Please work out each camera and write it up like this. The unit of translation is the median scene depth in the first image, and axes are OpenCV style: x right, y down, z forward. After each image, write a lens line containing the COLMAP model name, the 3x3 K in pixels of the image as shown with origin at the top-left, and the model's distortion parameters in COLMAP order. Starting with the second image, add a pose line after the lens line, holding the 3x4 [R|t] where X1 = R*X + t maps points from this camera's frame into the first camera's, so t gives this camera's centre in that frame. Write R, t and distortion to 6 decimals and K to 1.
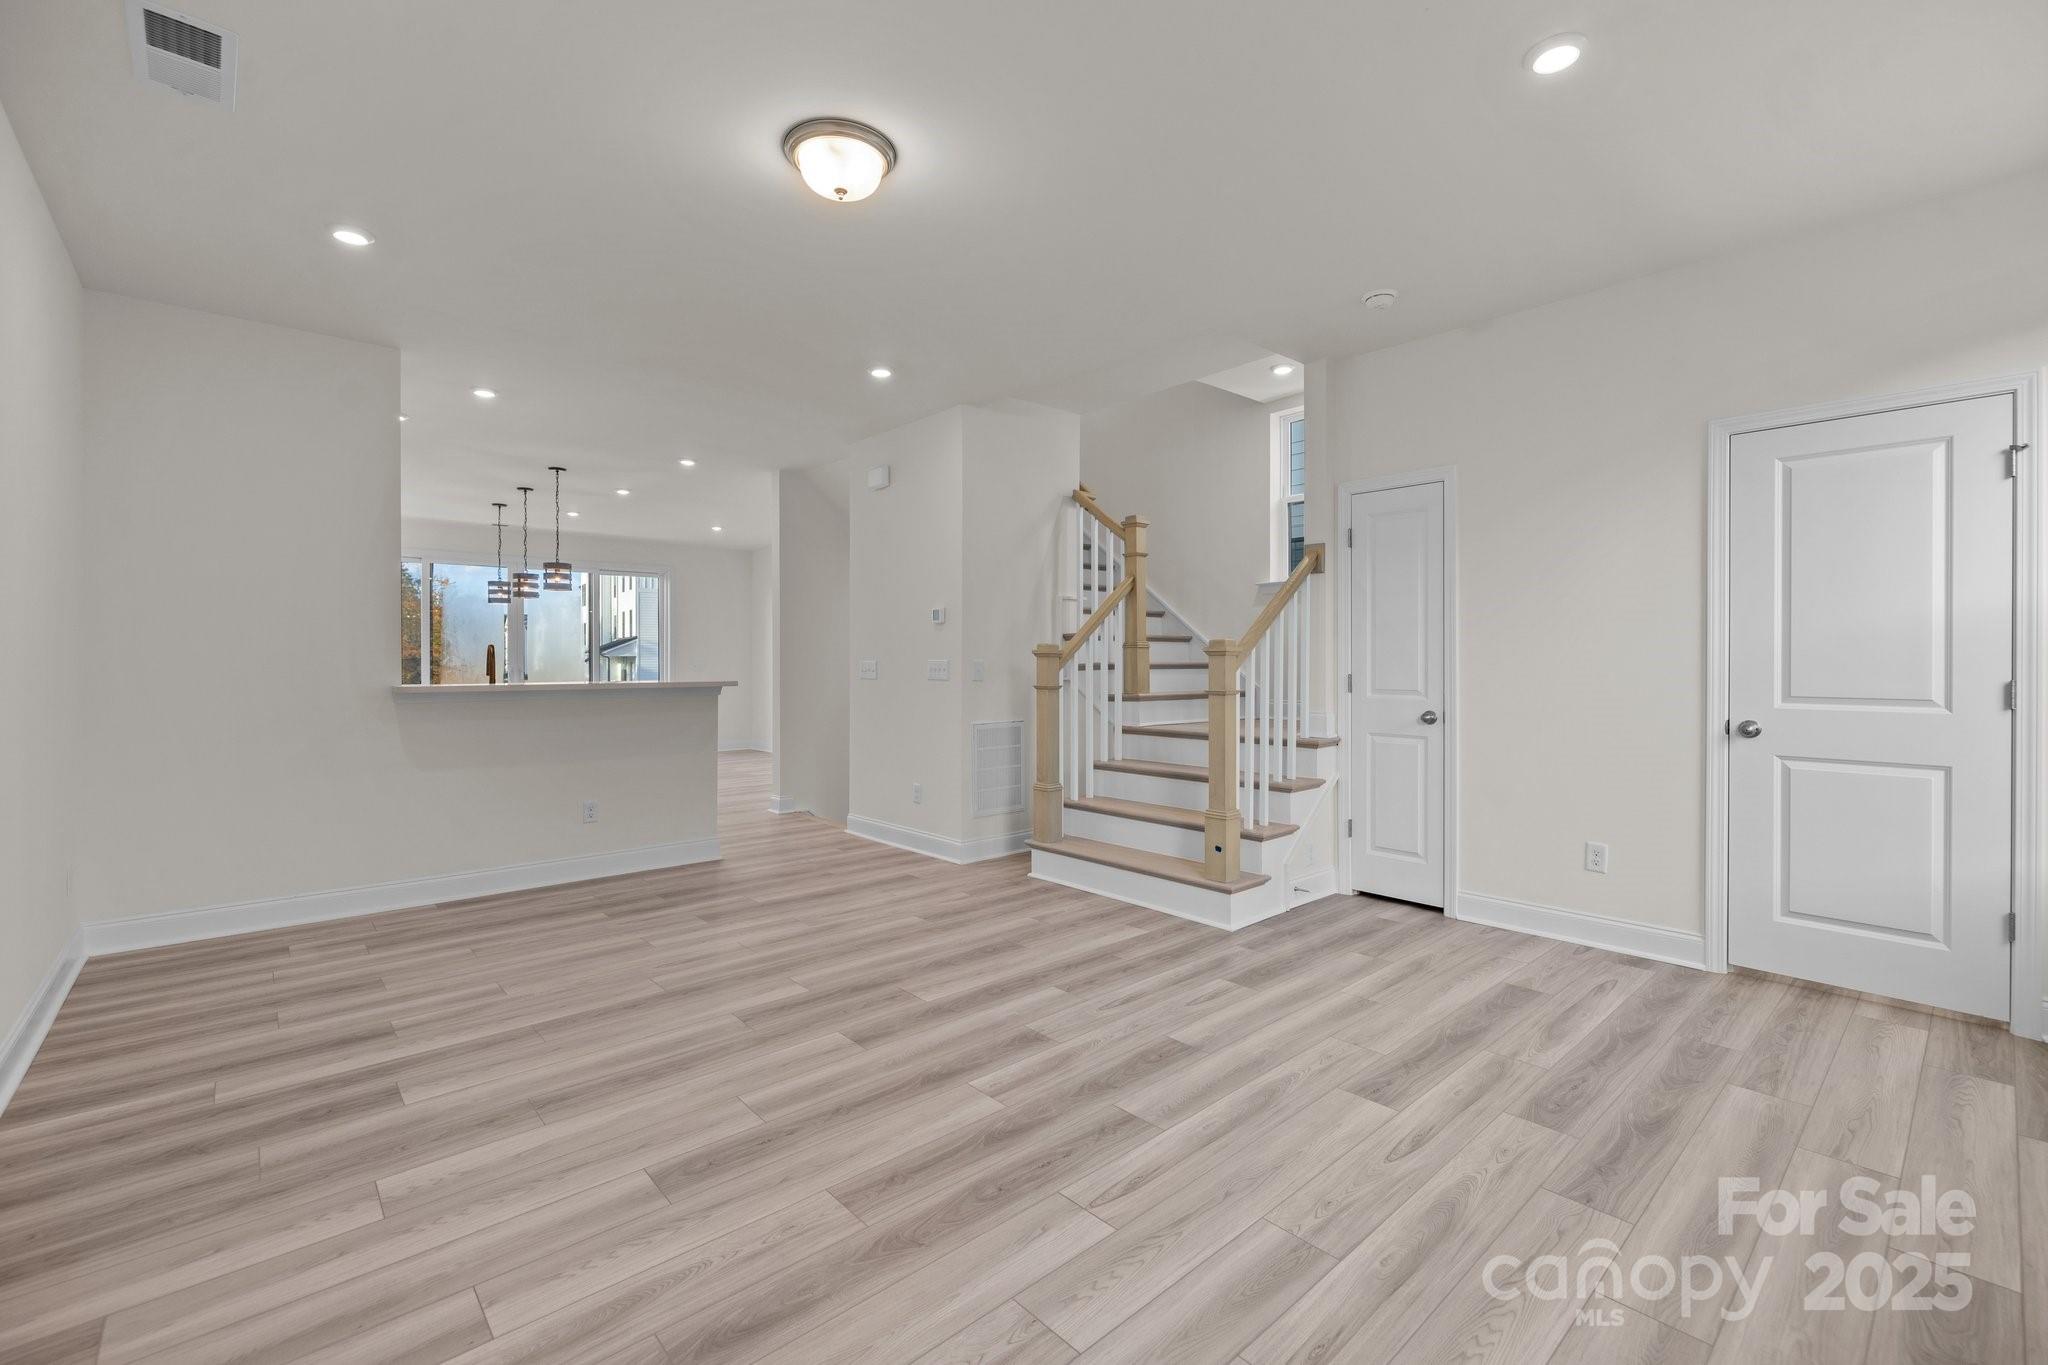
lens RADIAL K [[867.2, 0, 1005.3], [0, 867.2, 667.8], [0, 0, 1]] dist [-0.002899, -0.000304]
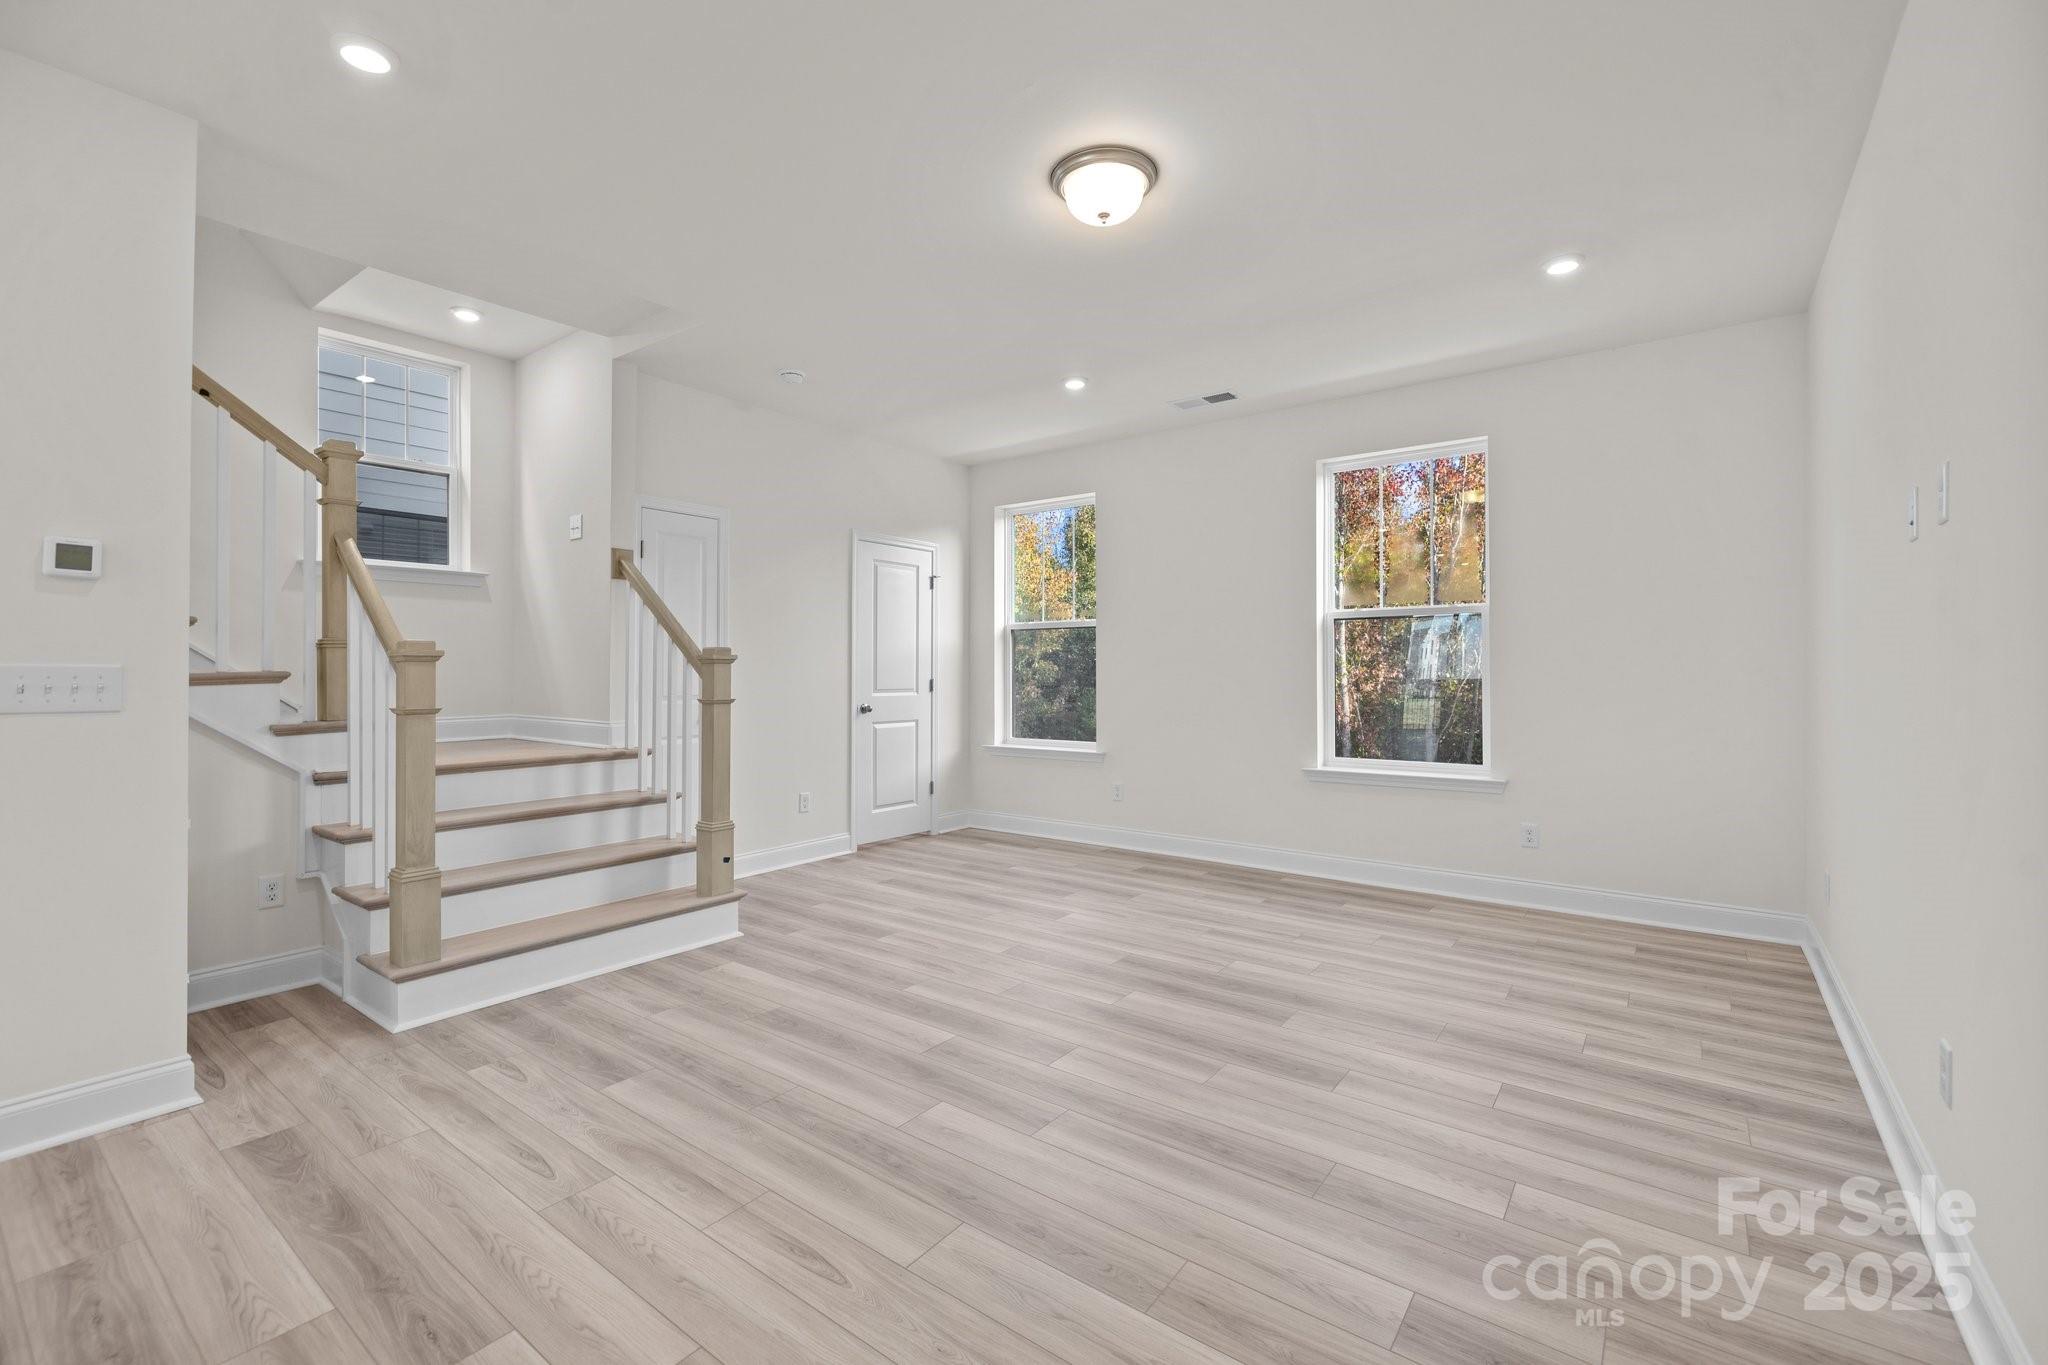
lens RADIAL K [[867.2, 0, 1019.2], [0, 867.2, 674.1], [0, 0, 1]] dist [-0.002899, -0.000304]
pose [[-0.196487, -0.003952, 0.980499, -1.101064], [0.006519, 0.999965, 0.005337, -0.008681], [-0.980485, 0.007440, -0.196454, 1.207970]]
